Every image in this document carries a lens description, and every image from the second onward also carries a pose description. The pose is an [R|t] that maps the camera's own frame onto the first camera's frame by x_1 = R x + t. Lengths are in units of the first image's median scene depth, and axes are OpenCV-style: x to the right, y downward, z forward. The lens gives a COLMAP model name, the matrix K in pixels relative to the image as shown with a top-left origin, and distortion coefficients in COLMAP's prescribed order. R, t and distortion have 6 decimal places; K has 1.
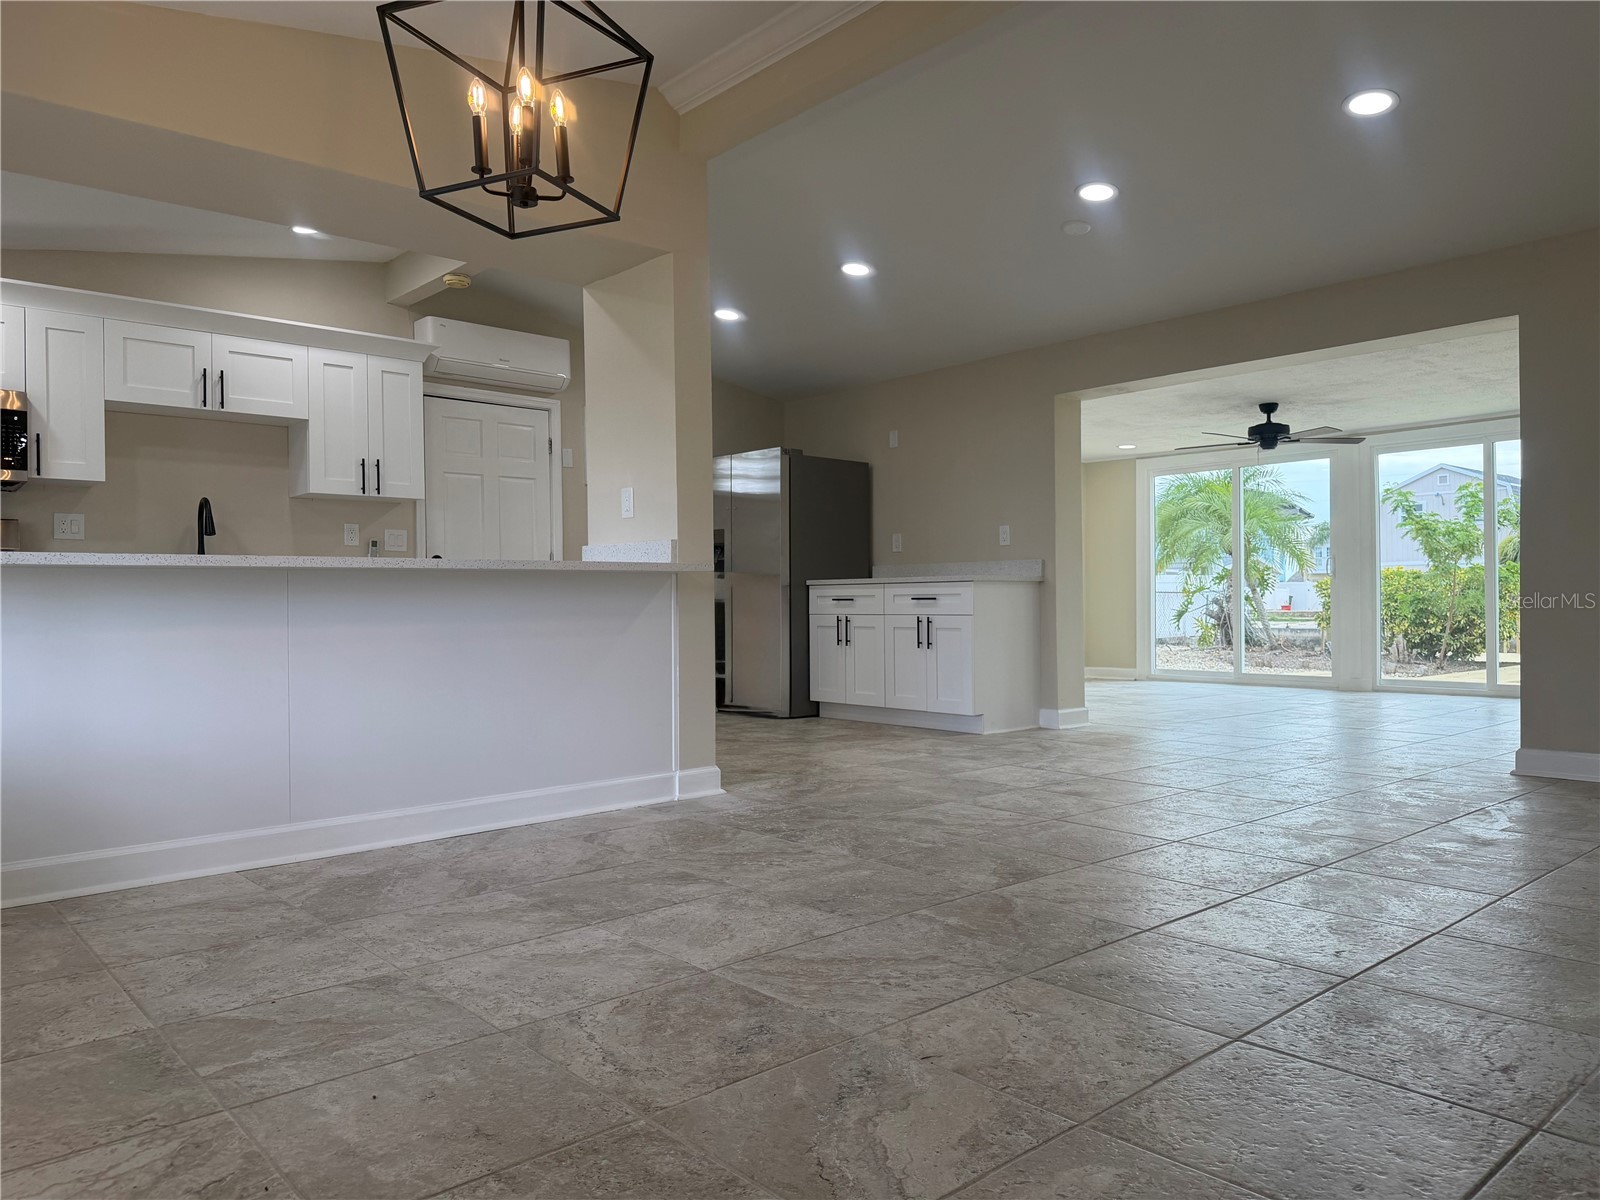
lens RADIAL K [[1120.2, 0, 804.9], [0, 1120.2, 600.9], [0, 0, 1]] dist [0.028503, -0.007106]
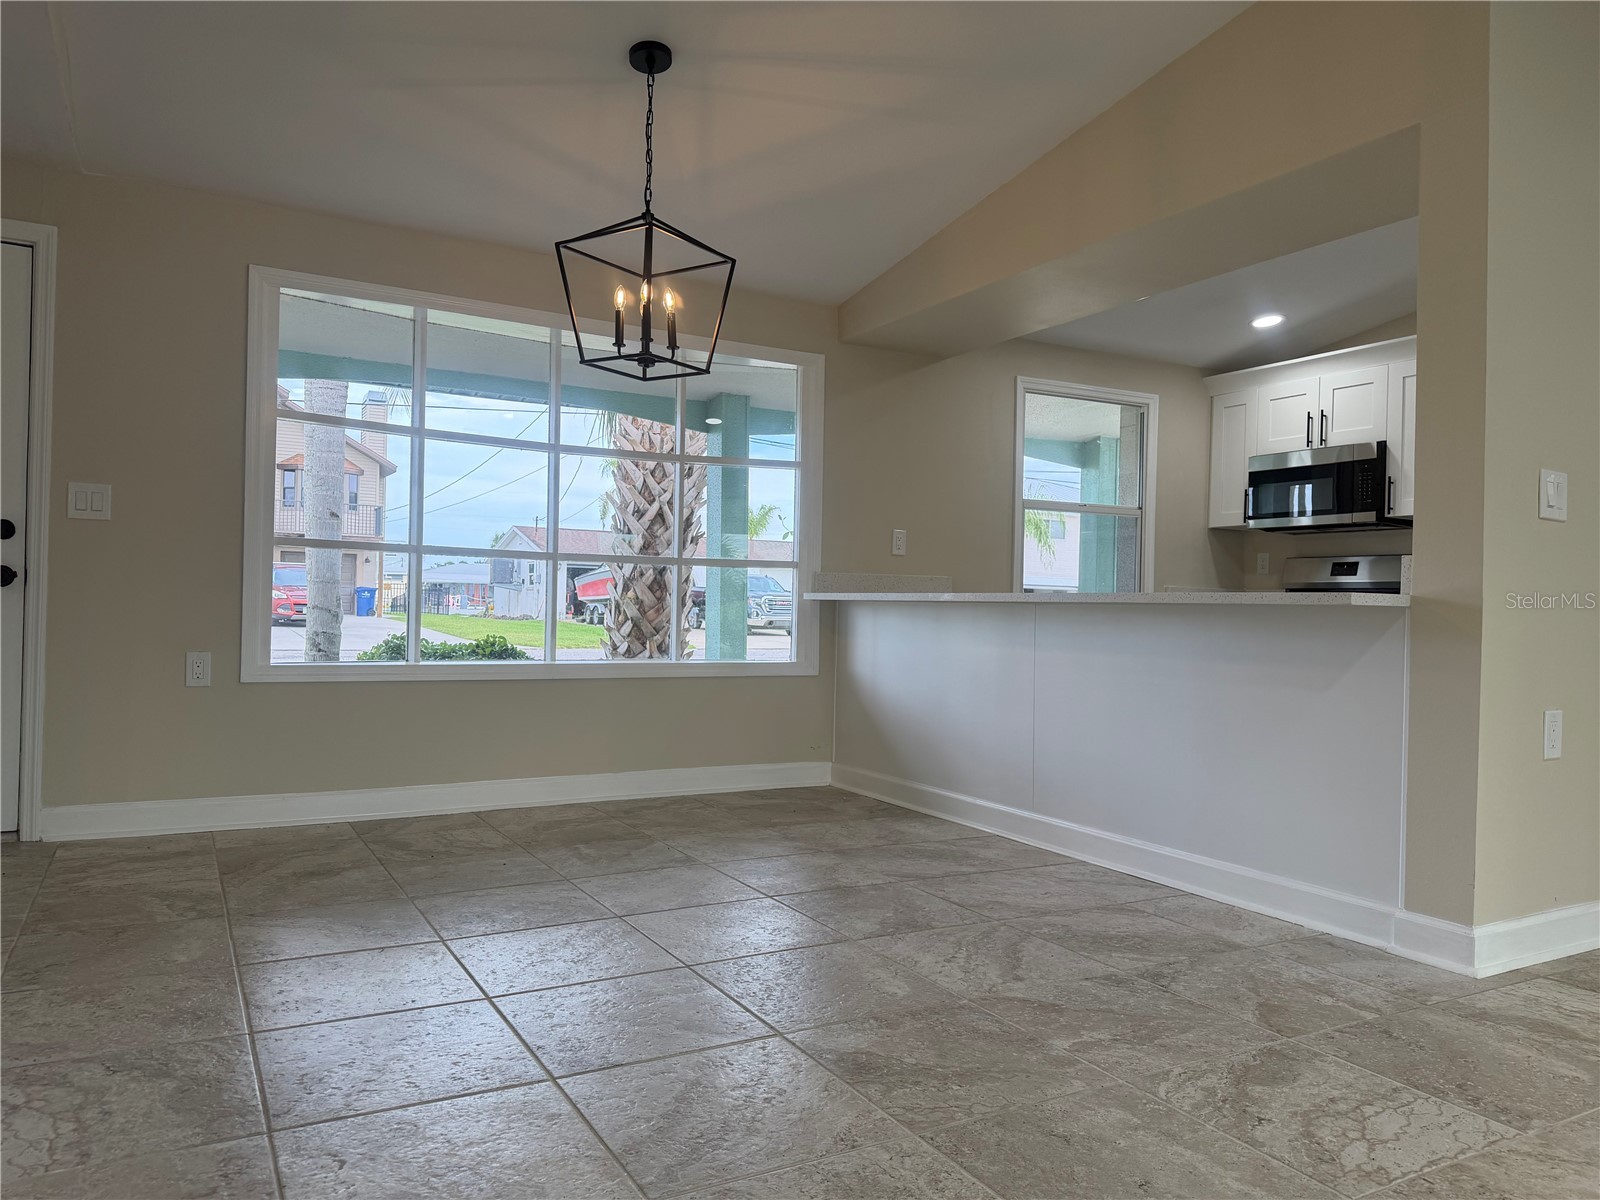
lens RADIAL K [[1120.2, 0, 804.9], [0, 1120.2, 600.9], [0, 0, 1]] dist [0.028503, -0.007106]
pose [[-0.213571, 0.001613, -0.976926, 0.892766], [-0.021150, 0.999757, 0.006274, -0.036712], [0.976698, 0.022002, -0.213485, 1.167967]]
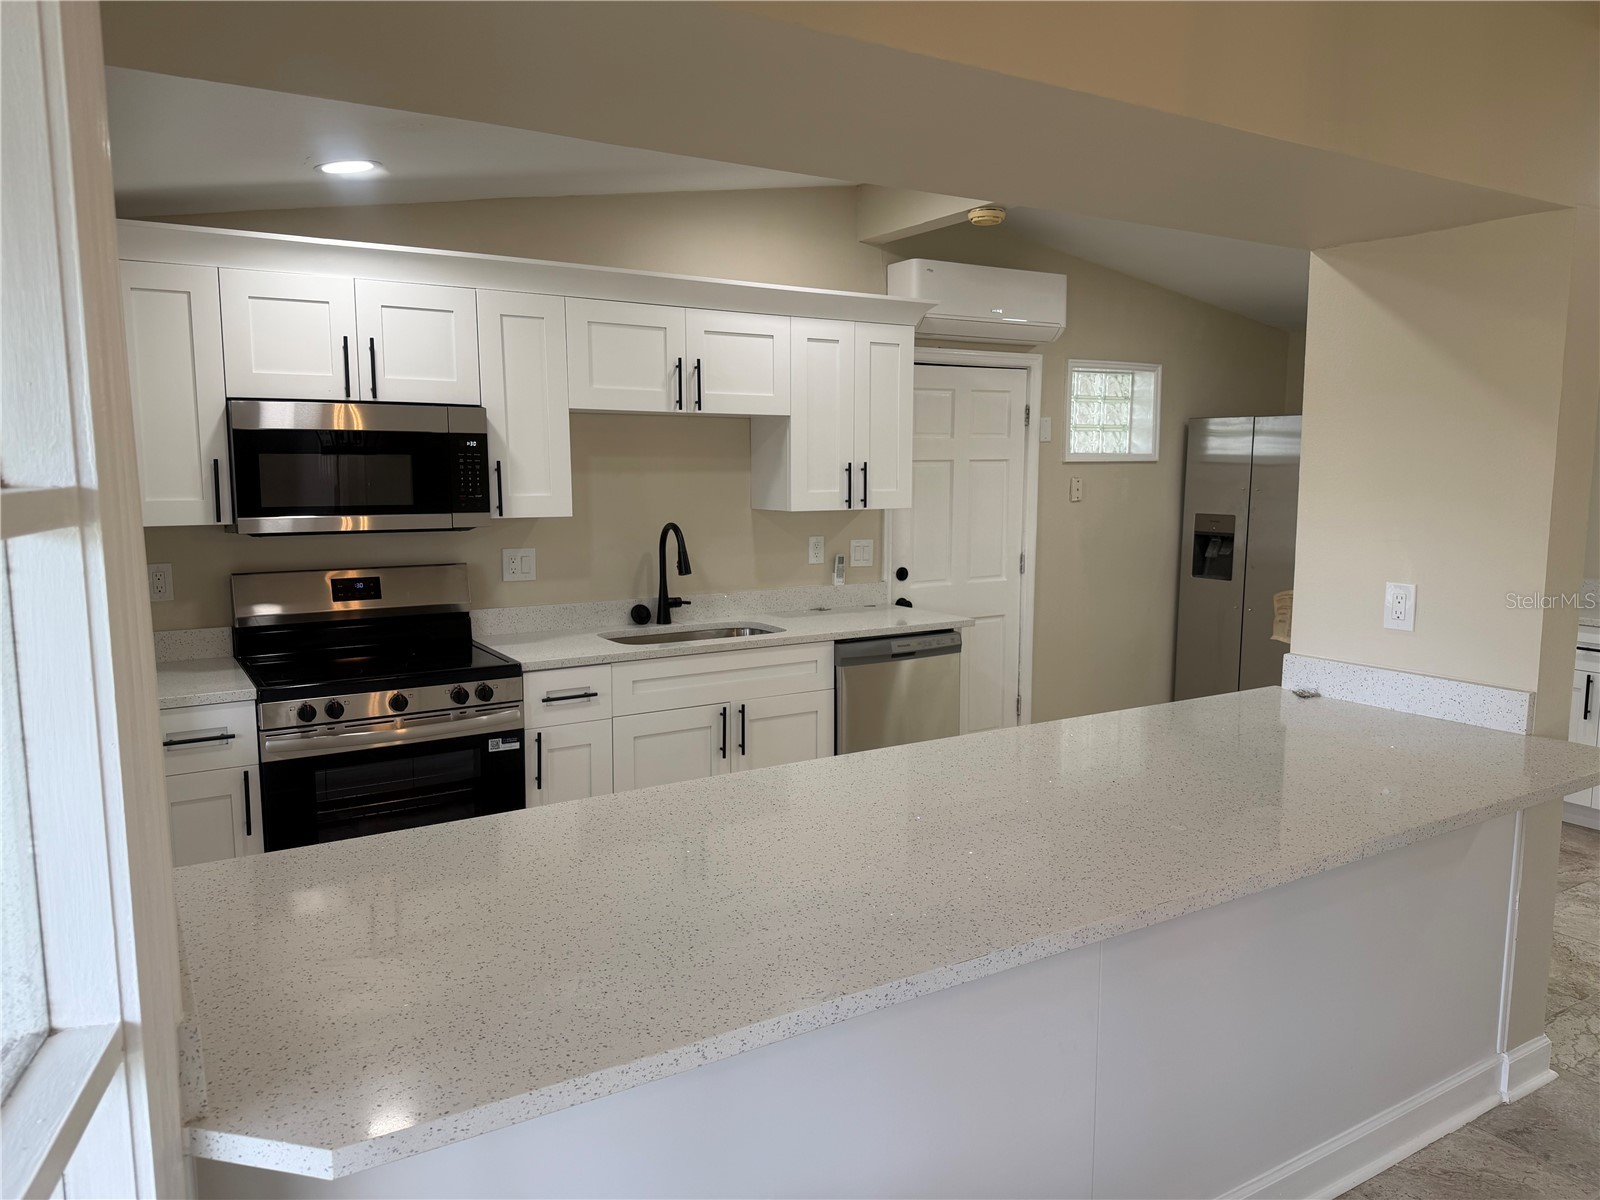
lens RADIAL K [[1120.2, 0, 804.9], [0, 1120.2, 600.9], [0, 0, 1]] dist [0.028503, -0.007106]
pose [[0.984311, 0.031449, -0.173616, -0.585407], [-0.009891, 0.992274, 0.123668, -0.257355], [0.176164, -0.120011, 0.977018, 0.495098]]
